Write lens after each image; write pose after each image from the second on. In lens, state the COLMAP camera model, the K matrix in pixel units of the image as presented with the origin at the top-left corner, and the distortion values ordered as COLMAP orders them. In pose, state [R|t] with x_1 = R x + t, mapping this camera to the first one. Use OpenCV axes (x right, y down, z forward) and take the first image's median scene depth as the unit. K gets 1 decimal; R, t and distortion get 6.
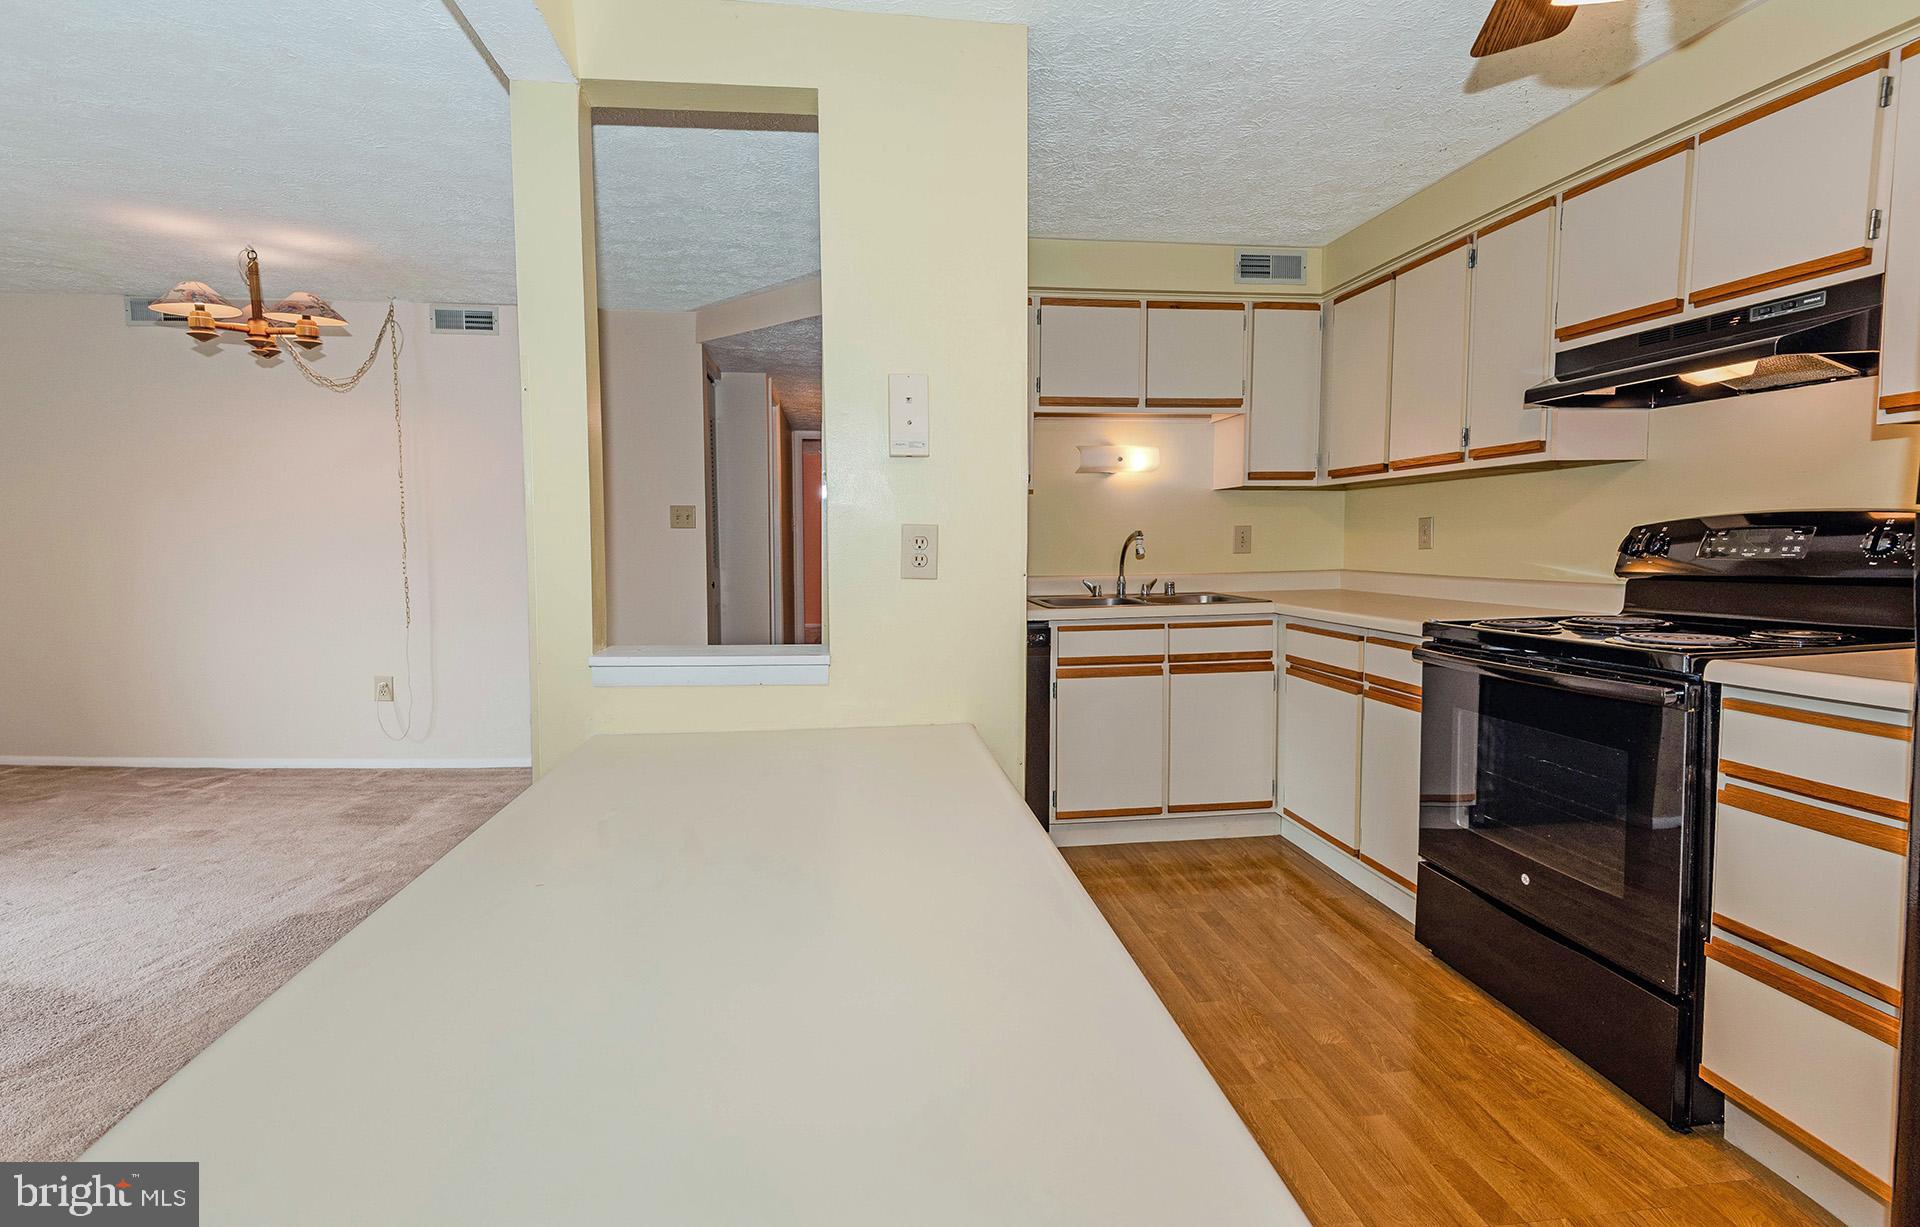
lens RADIAL K [[879.5, 0, 913.7], [0, 879.5, 589.2], [0, 0, 1]] dist [-0.000028, -0.000126]
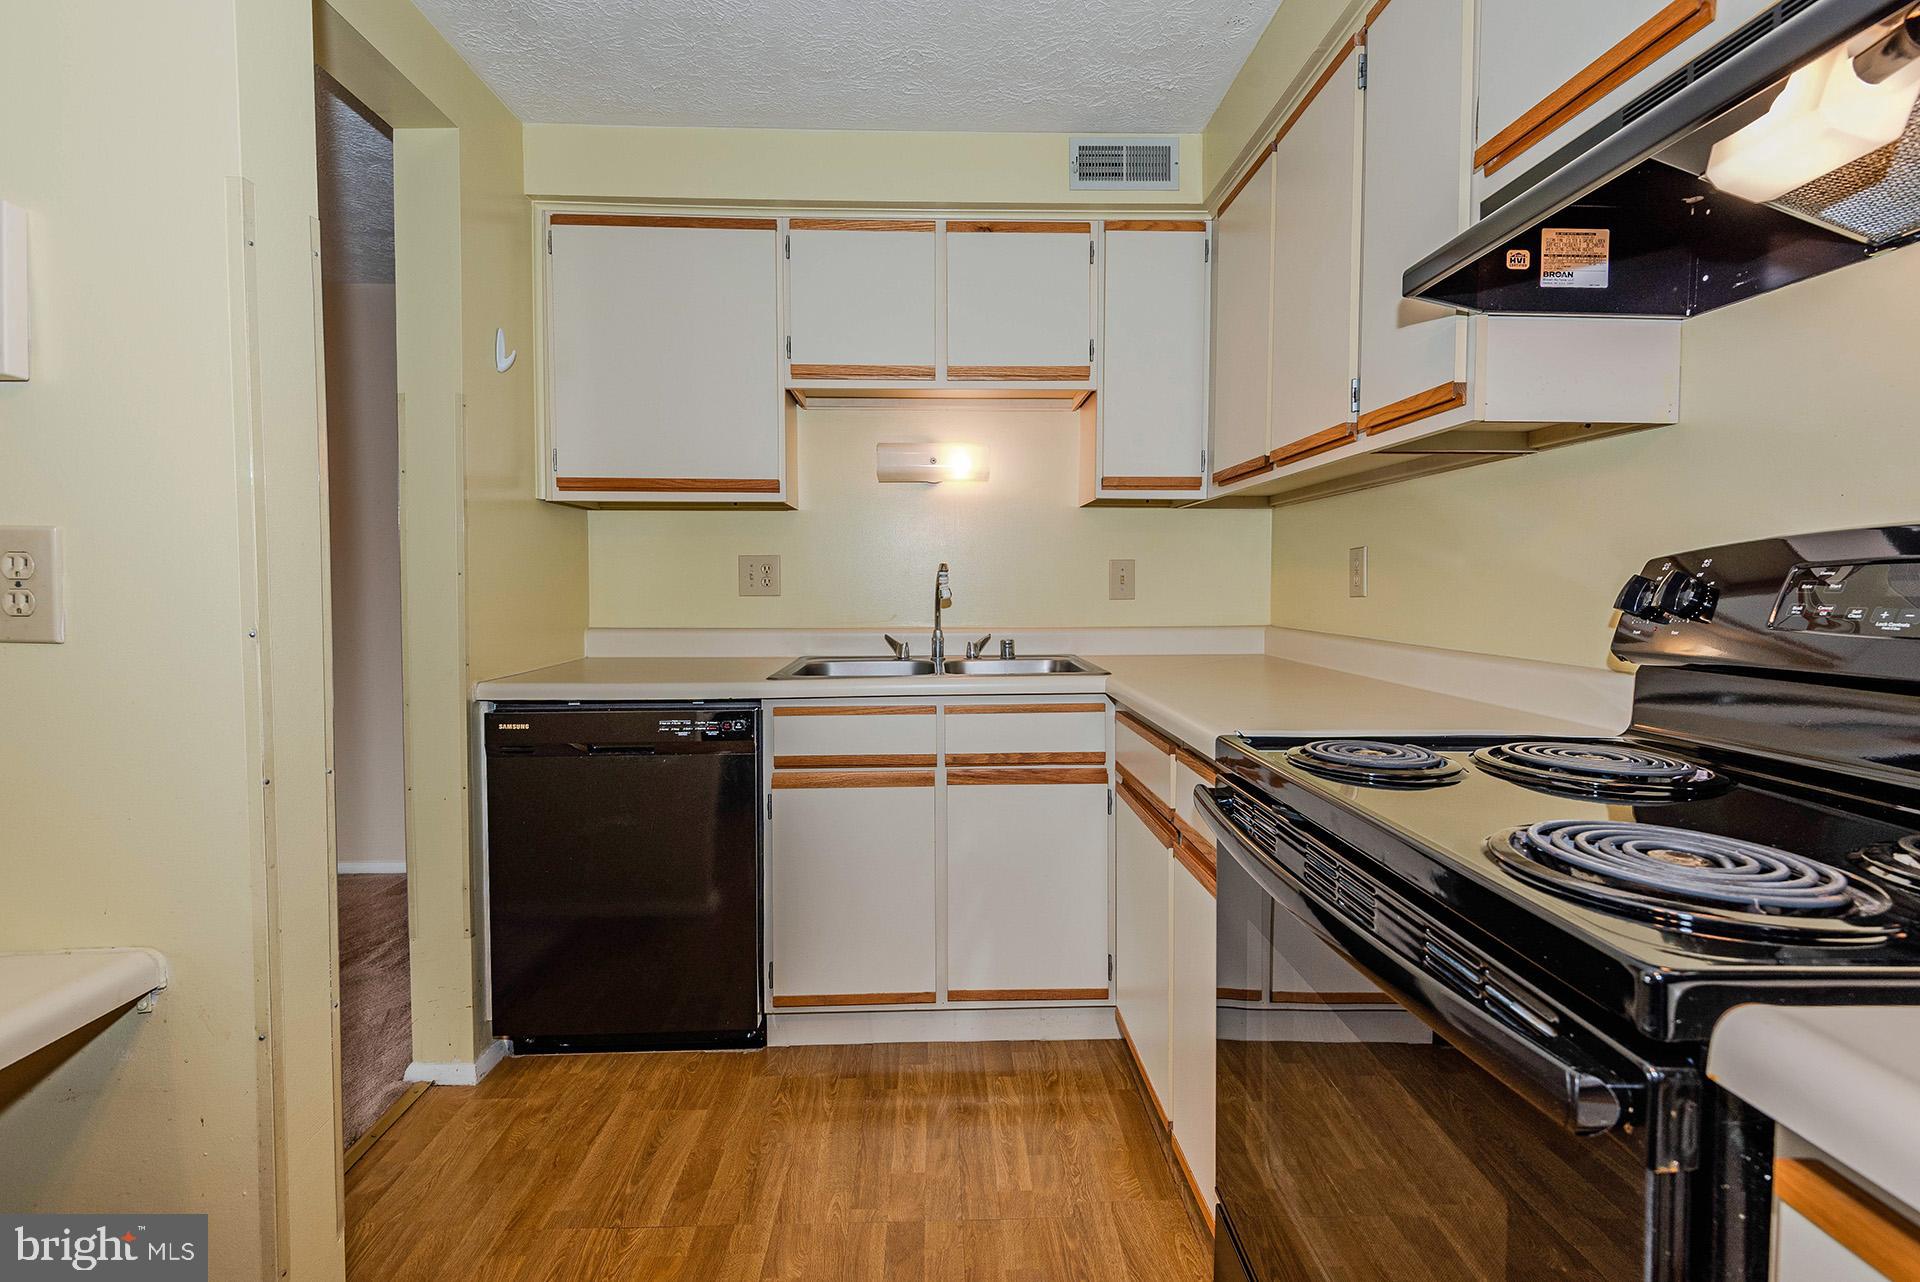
lens RADIAL K [[883.5, 0, 959.5], [0, 883.5, 609.0], [0, 0, 1]] dist [0.002639, 0.000140]
pose [[0.998040, 0.013622, -0.061084, 0.371113], [-0.014900, 0.999679, -0.020513, -0.021535], [0.060785, 0.021383, 0.997922, 0.386259]]
